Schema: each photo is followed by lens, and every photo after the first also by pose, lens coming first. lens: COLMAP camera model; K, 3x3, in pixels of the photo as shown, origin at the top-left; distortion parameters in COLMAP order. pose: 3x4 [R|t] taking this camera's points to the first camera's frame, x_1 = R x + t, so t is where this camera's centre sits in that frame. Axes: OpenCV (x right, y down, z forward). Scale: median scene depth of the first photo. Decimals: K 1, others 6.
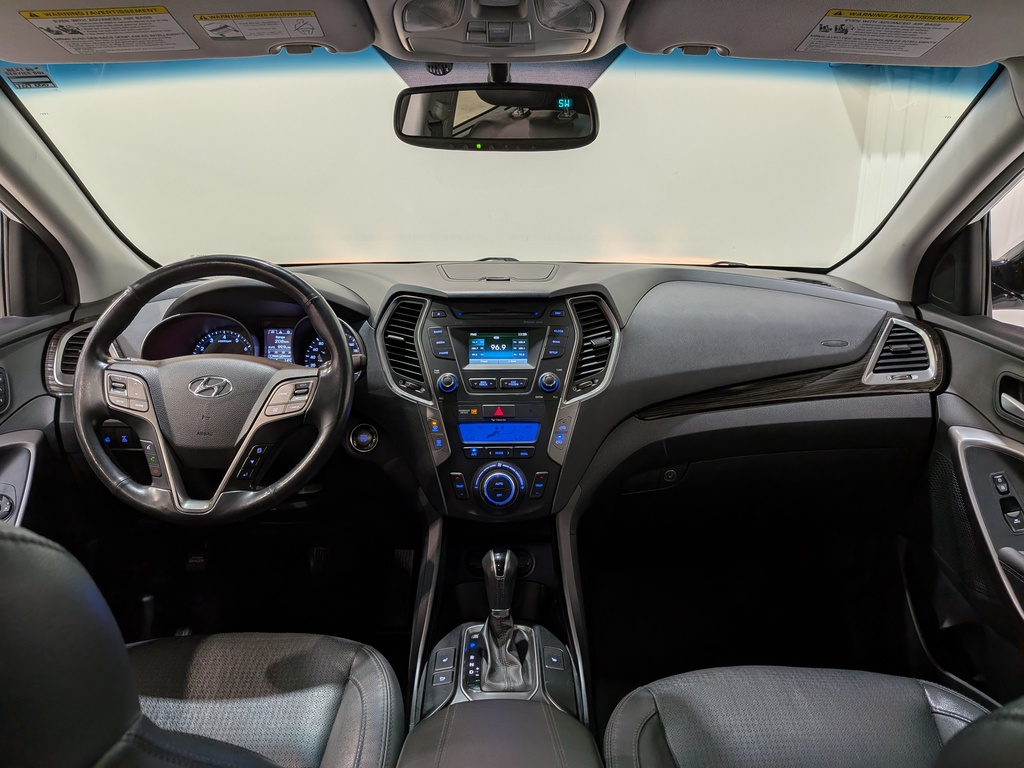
lens RADIAL K [[755.8, 0, 526.3], [0, 755.8, 370.8], [0, 0, 1]] dist [0.053205, -0.099385]
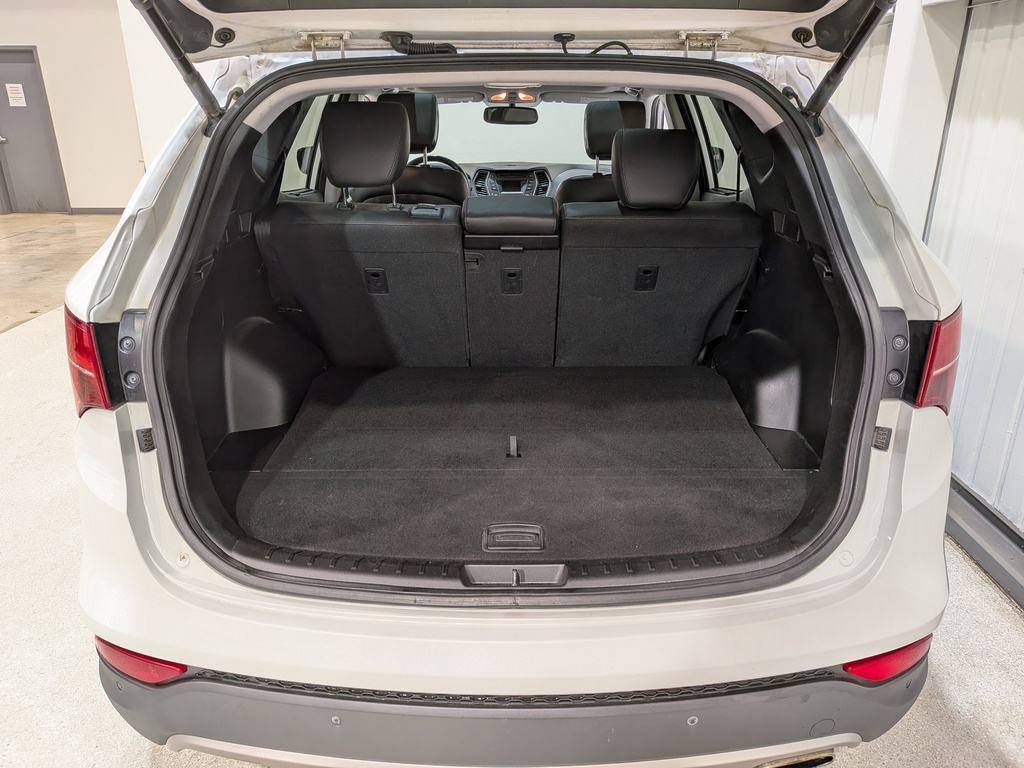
lens RADIAL K [[755.8, 0, 512.8], [0, 755.8, 383.7], [0, 0, 1]] dist [0.053205, -0.099385]
pose [[0.999489, 0.006002, -0.031383, 0.073066], [-0.003947, 0.997868, 0.065137, 0.589666], [0.031707, -0.064980, 0.997383, -2.231030]]
